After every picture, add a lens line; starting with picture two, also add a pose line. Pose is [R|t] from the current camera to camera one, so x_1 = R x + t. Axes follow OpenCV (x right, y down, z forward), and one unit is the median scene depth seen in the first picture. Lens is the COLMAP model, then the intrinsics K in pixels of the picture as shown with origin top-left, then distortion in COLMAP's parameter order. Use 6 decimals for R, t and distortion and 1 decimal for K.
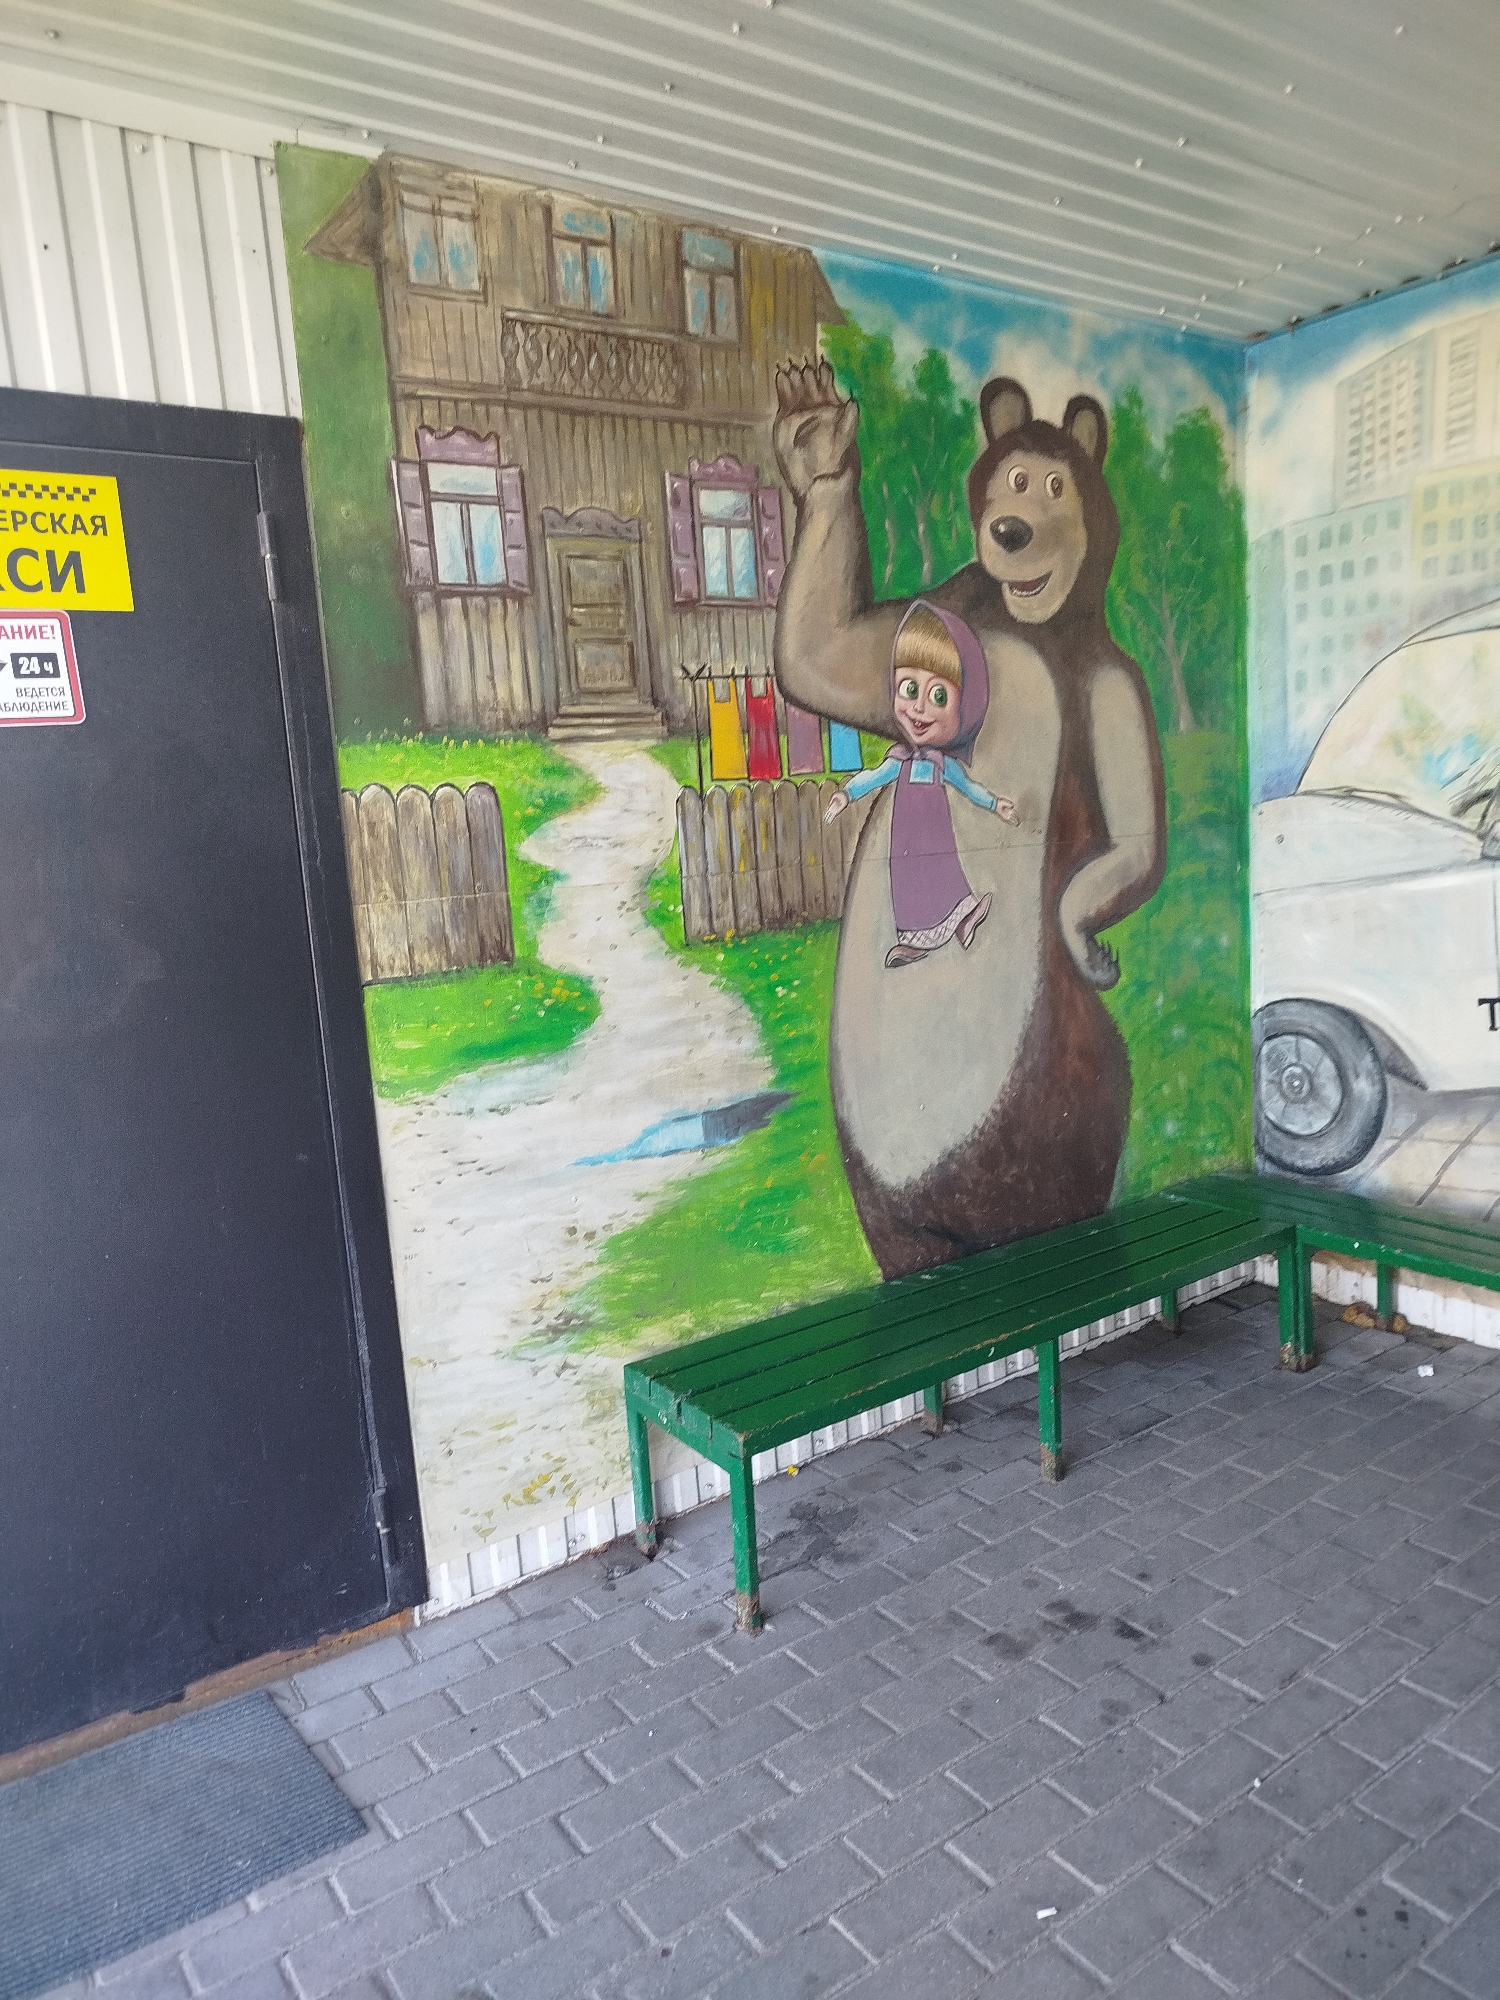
lens RADIAL K [[1409.0, 0, 757.8], [0, 1409.0, 1010.6], [0, 0, 1]] dist [-0.031666, 0.057678]
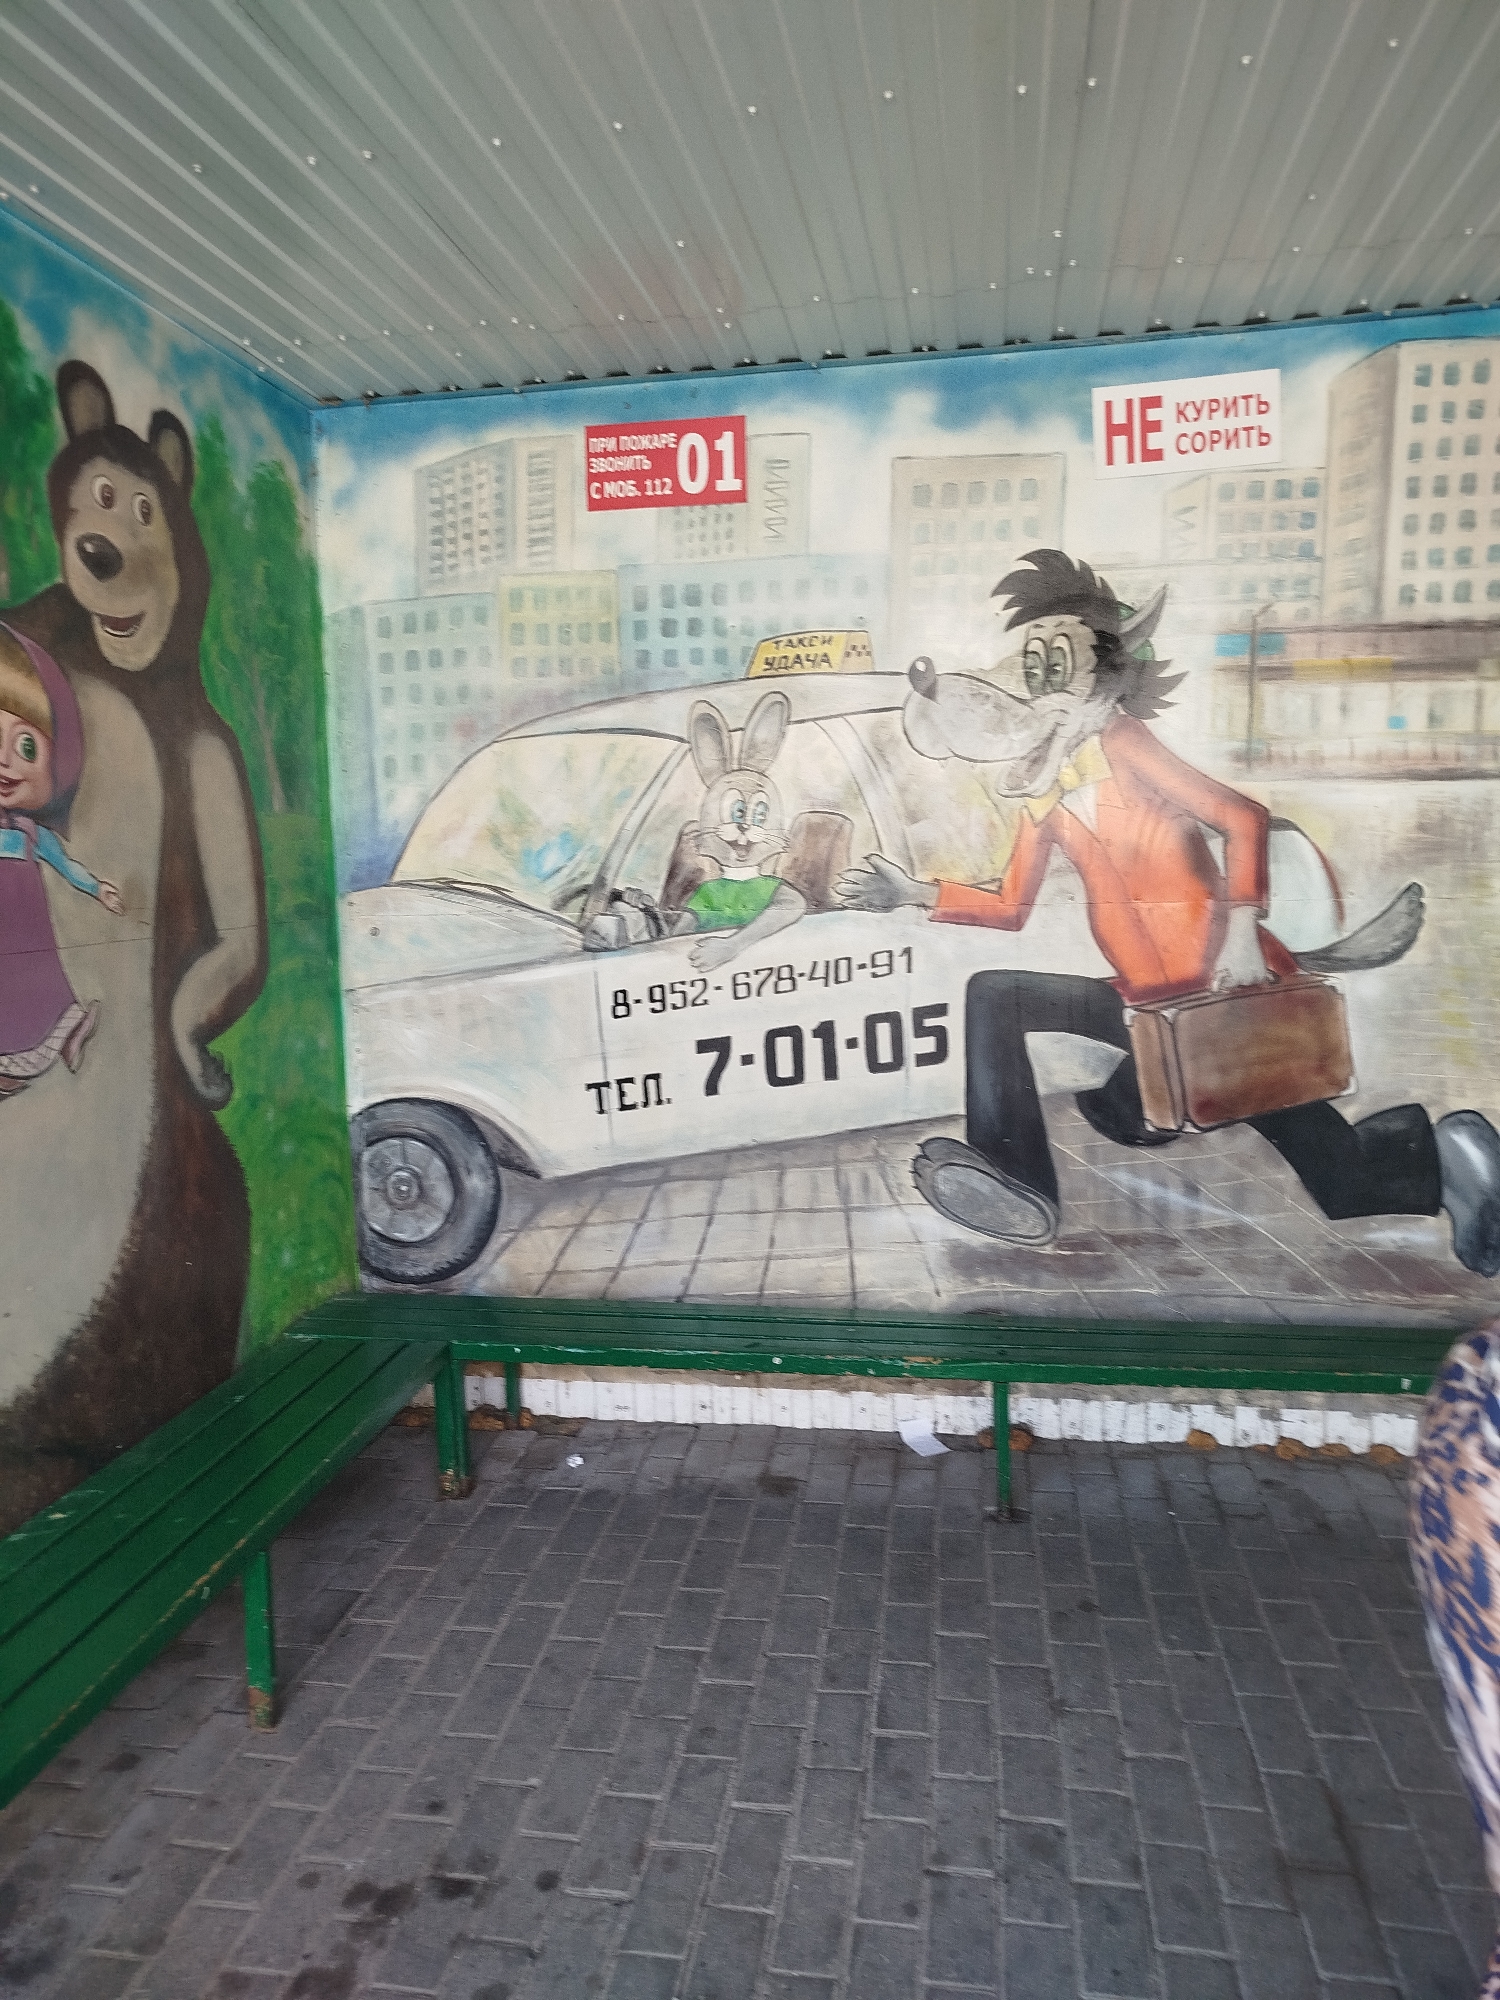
lens RADIAL K [[1399.0, 0, 750.0], [0, 1399.0, 1000.0], [0, 0, 1]] dist [0.006028, 0.005854]
pose [[0.707302, -0.035140, 0.706038, -0.133383], [0.086028, 0.995619, -0.036629, -0.023506], [-0.701657, 0.086646, 0.707226, 0.187956]]
